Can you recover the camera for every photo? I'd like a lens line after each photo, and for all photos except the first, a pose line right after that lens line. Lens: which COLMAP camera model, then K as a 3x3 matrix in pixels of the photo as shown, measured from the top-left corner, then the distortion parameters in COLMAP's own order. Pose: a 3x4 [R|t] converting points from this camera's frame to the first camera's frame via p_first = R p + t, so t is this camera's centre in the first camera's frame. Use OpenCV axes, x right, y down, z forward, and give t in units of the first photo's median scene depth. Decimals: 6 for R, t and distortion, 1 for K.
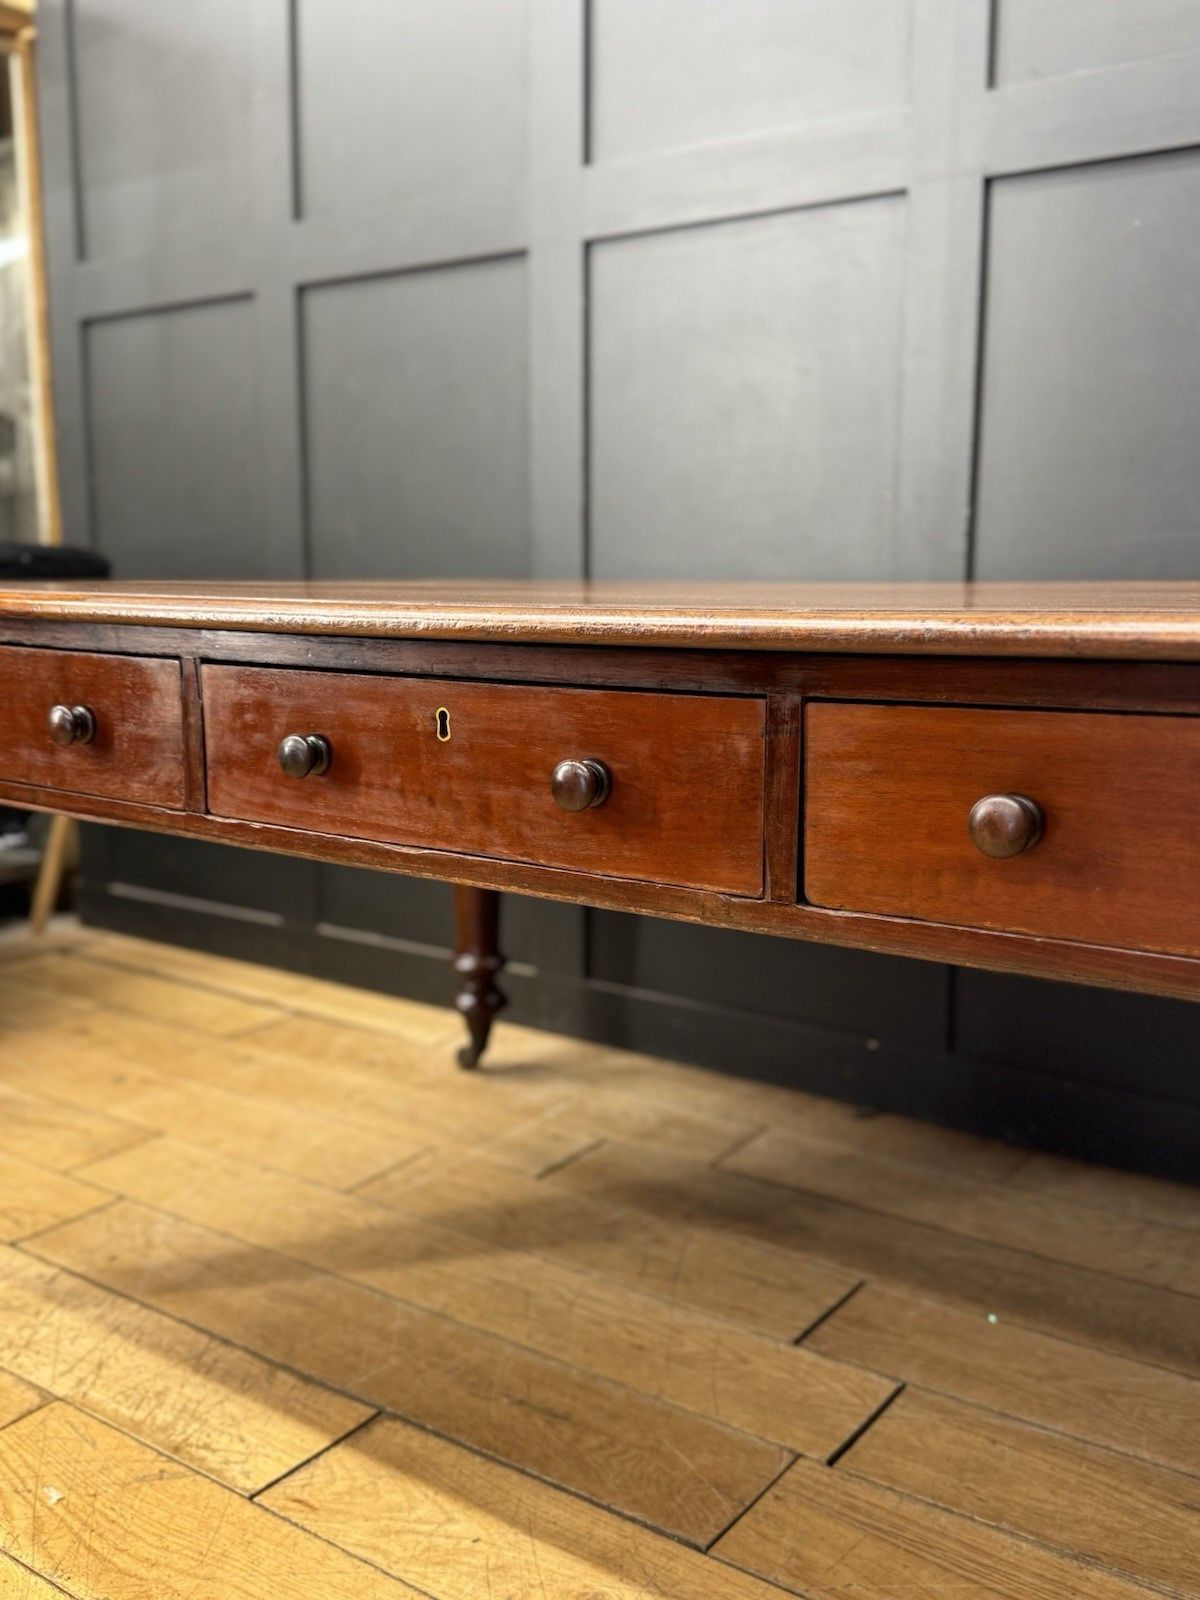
lens RADIAL K [[1497.5, 0, 593.3], [0, 1497.5, 808.3], [0, 0, 1]] dist [0.045614, 0.000000]
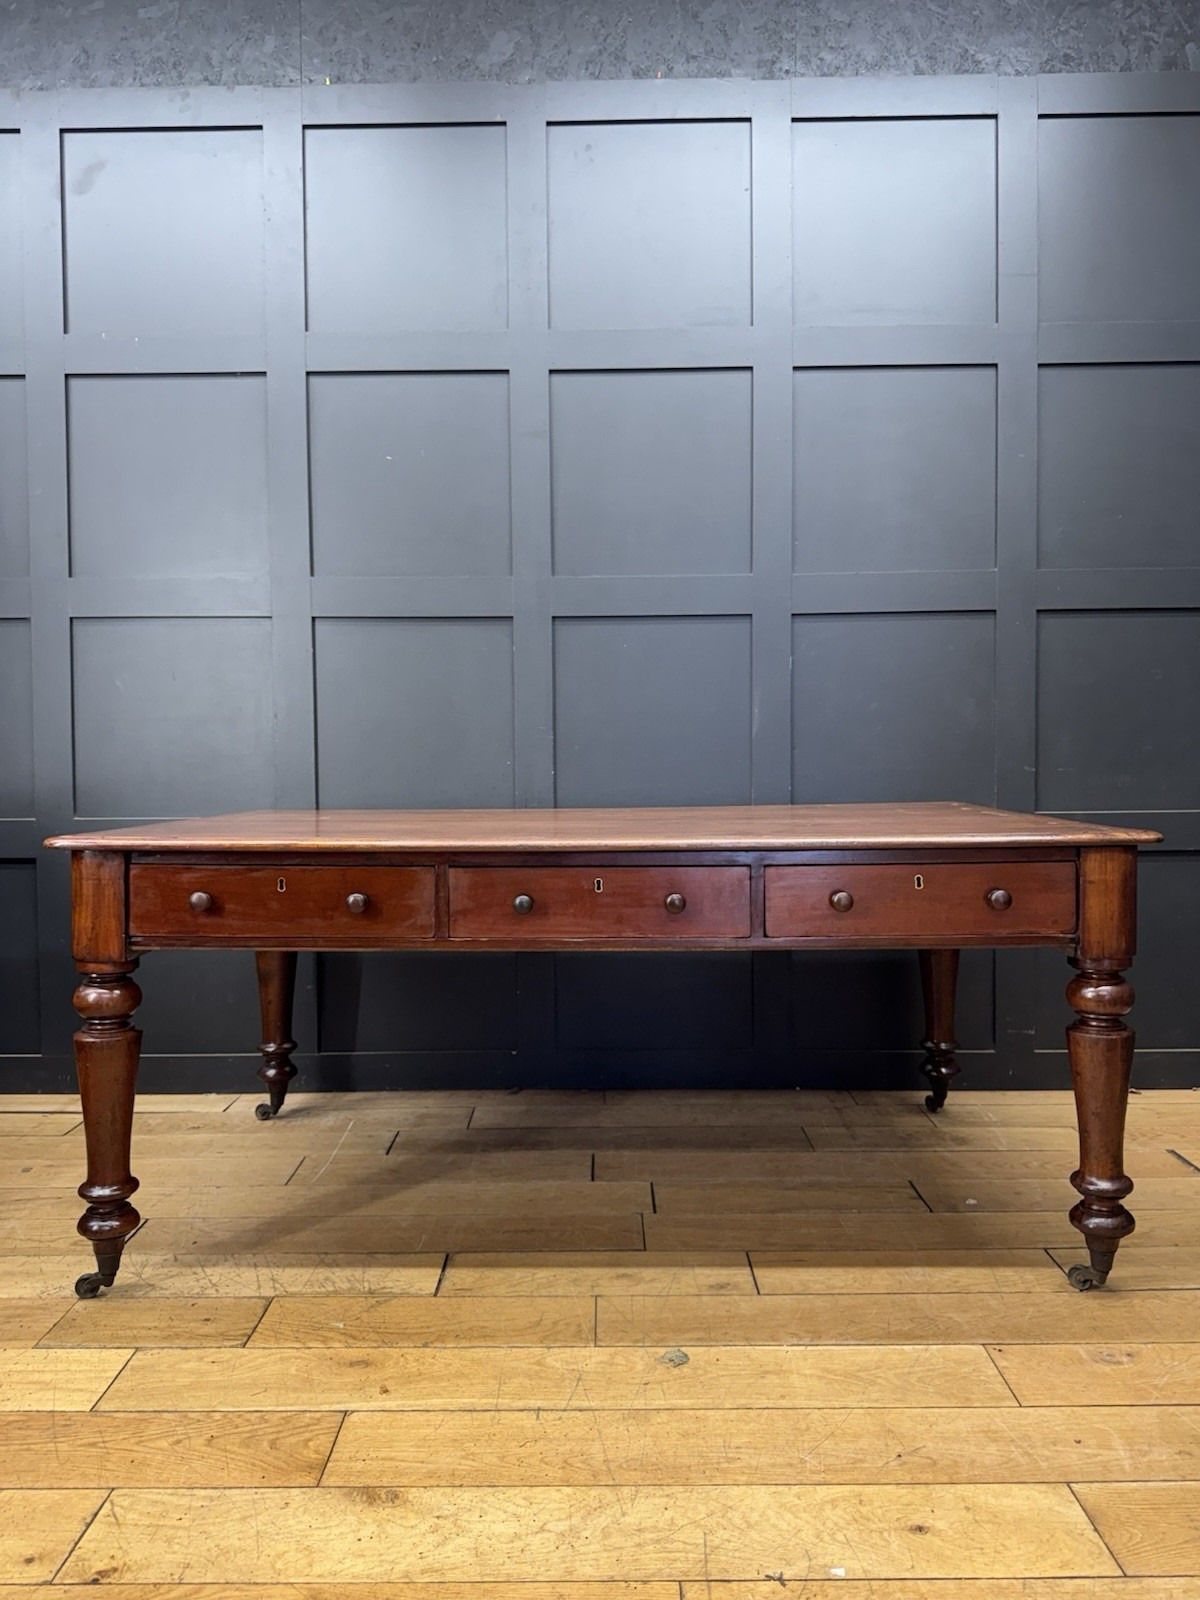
lens RADIAL K [[1097.9, 0, 631.9], [0, 1097.9, 809.5], [0, 0, 1]] dist [-0.001050, -0.005922]
pose [[0.791831, -0.021387, 0.610365, -0.683648], [0.098208, 0.990840, -0.092688, -0.004406], [-0.602792, 0.133336, 0.786678, -0.266420]]
